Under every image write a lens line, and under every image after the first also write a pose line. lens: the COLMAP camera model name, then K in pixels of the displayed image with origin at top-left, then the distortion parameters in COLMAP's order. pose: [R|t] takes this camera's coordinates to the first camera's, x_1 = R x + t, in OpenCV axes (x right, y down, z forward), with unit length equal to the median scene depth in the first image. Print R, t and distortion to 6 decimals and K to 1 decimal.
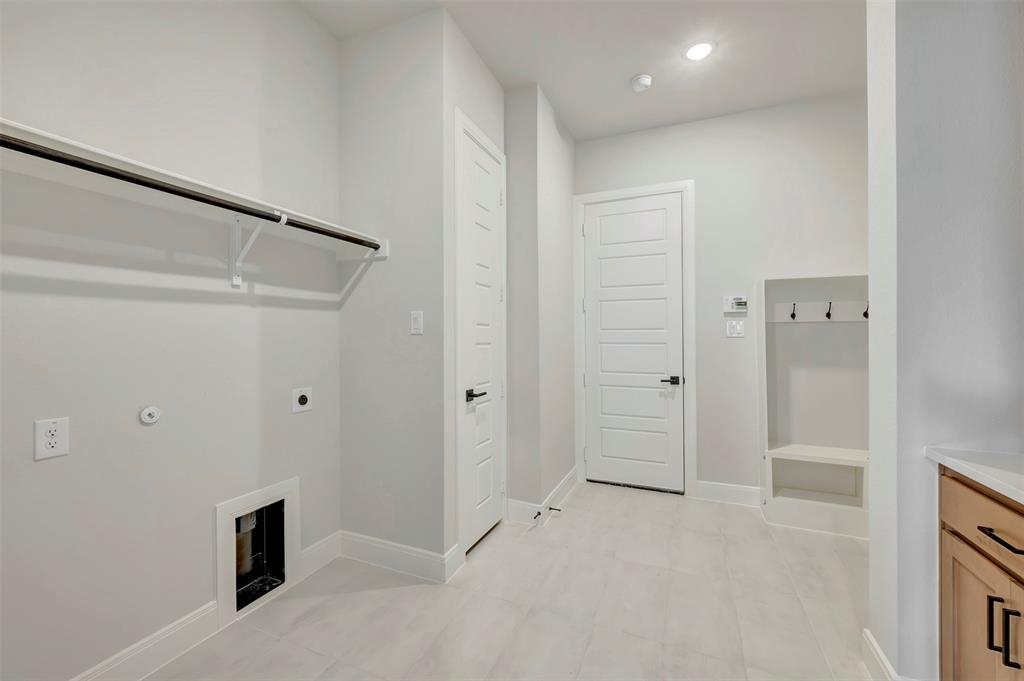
lens RADIAL K [[411.7, 0, 515.6], [0, 411.7, 343.3], [0, 0, 1]] dist [-0.000698, -0.000219]
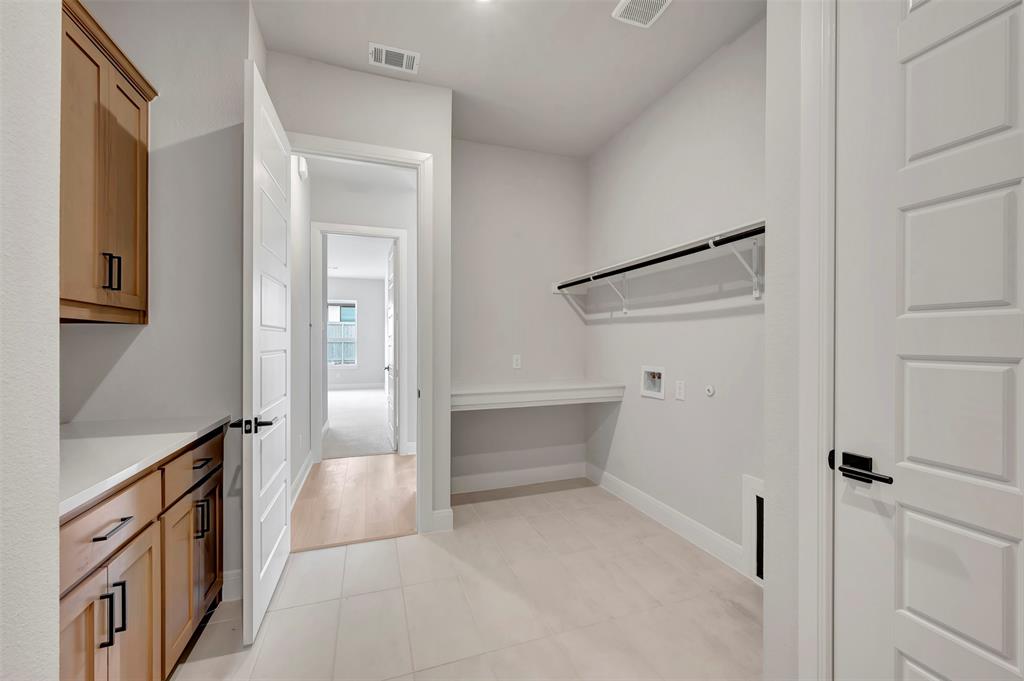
lens RADIAL K [[411.7, 0, 515.6], [0, 411.7, 343.3], [0, 0, 1]] dist [-0.000698, -0.000219]
pose [[-0.728291, 0.001102, -0.685267, 0.901792], [-0.010101, 0.999873, 0.012343, -0.023610], [0.685193, 0.015911, -0.728188, 1.968460]]
